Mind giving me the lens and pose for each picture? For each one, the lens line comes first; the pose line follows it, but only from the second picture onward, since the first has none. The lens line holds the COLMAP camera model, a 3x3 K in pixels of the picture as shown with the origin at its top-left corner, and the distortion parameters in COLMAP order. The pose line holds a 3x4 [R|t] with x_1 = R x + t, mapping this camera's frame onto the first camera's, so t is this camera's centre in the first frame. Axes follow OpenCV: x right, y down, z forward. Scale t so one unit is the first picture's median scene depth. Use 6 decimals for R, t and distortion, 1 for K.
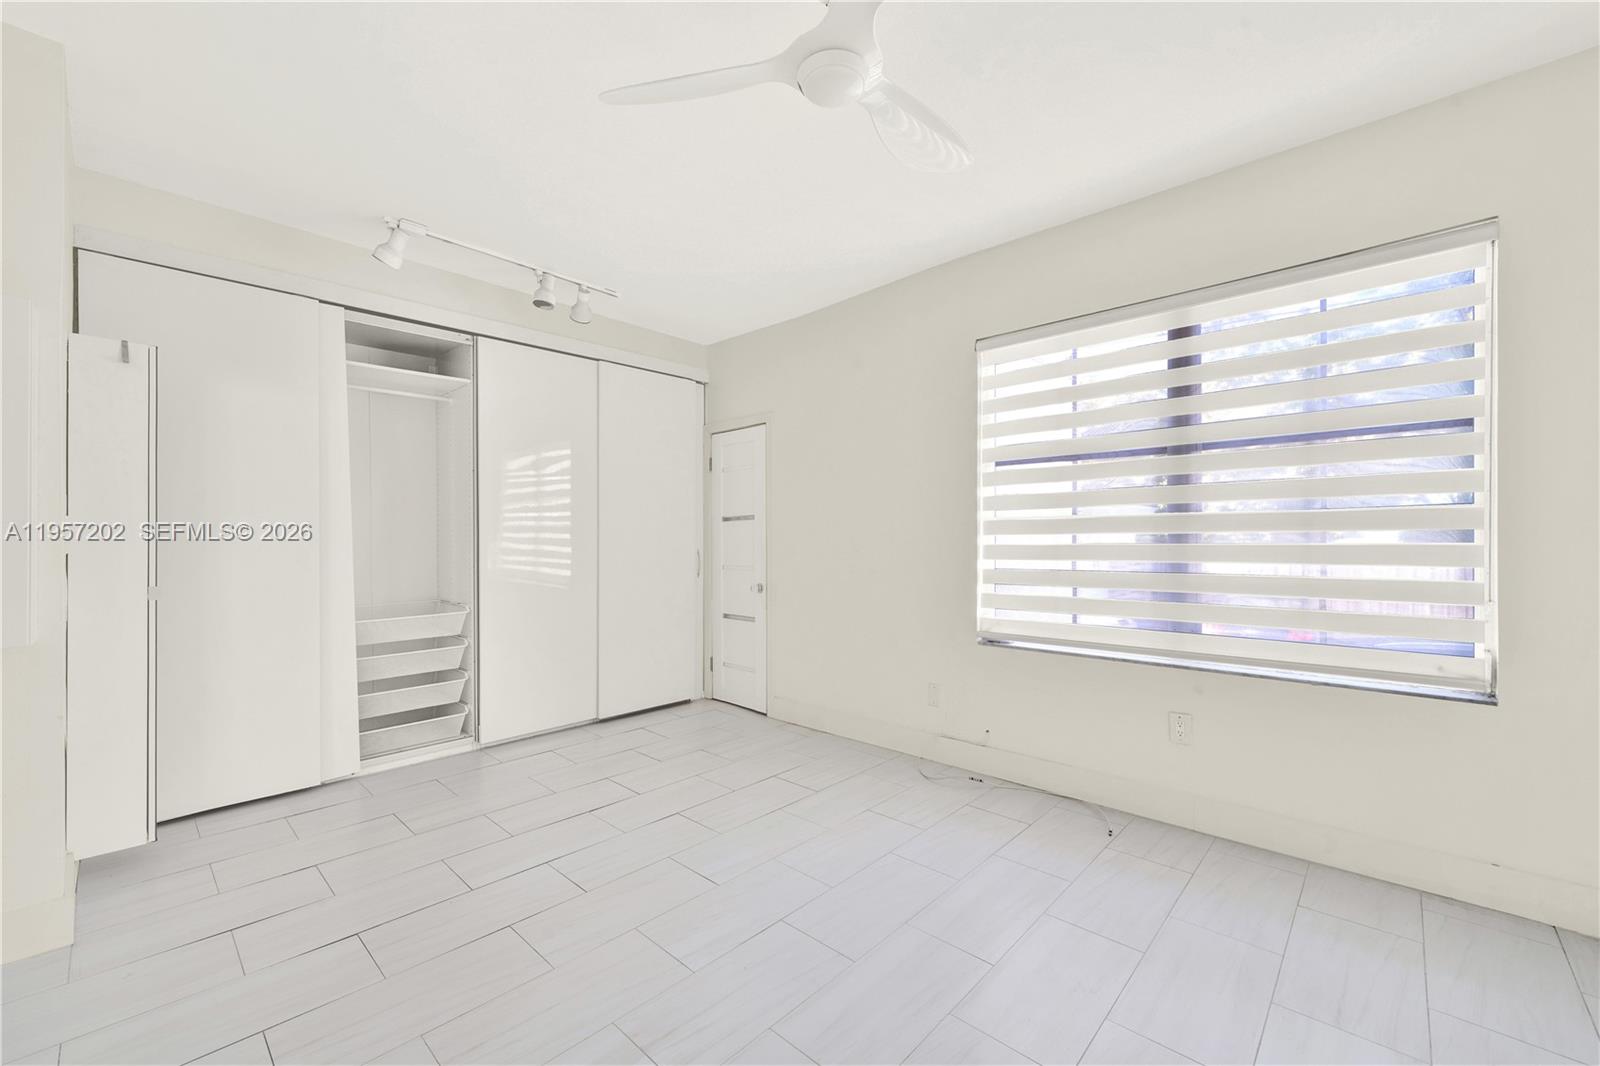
lens RADIAL K [[643.9, 0, 797.0], [0, 643.9, 534.6], [0, 0, 1]] dist [-0.001091, -0.000182]
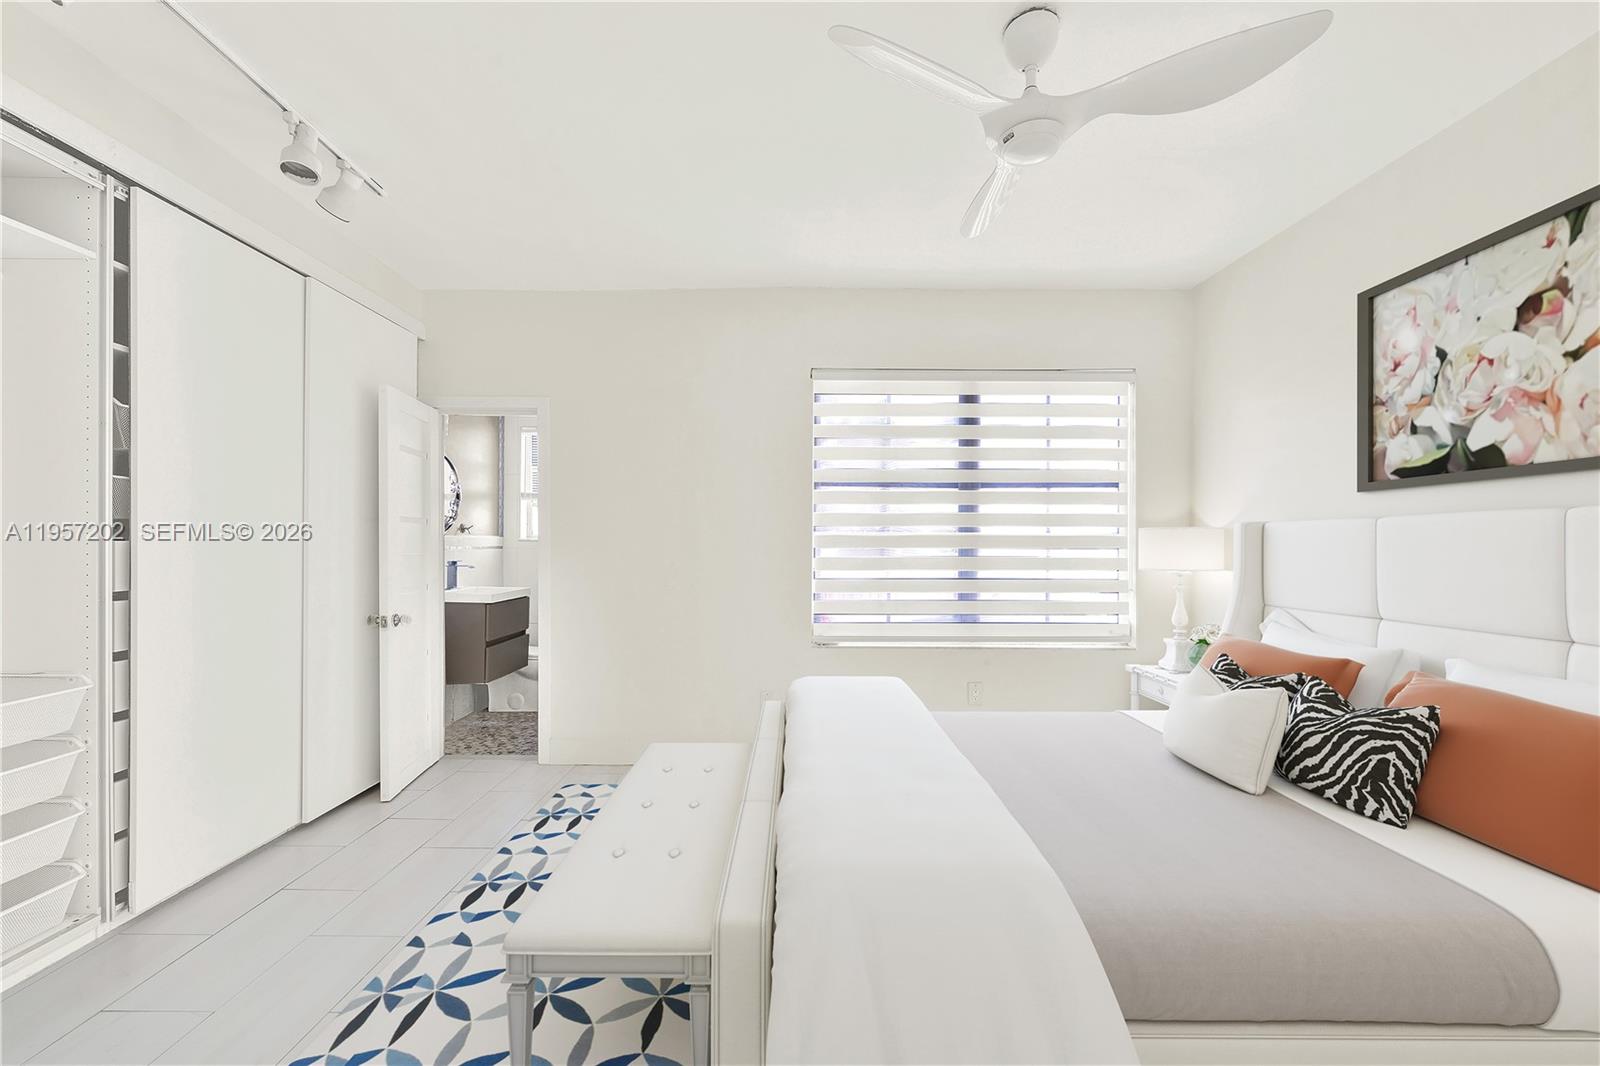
lens RADIAL K [[648.0, 0, 802.7], [0, 648.0, 550.8], [0, 0, 1]] dist [-0.000275, 0.000000]
pose [[0.725265, 0.007497, 0.688429, -0.571824], [-0.007542, 0.999967, -0.002944, 0.009255], [-0.688429, -0.003057, 0.725298, 0.251118]]
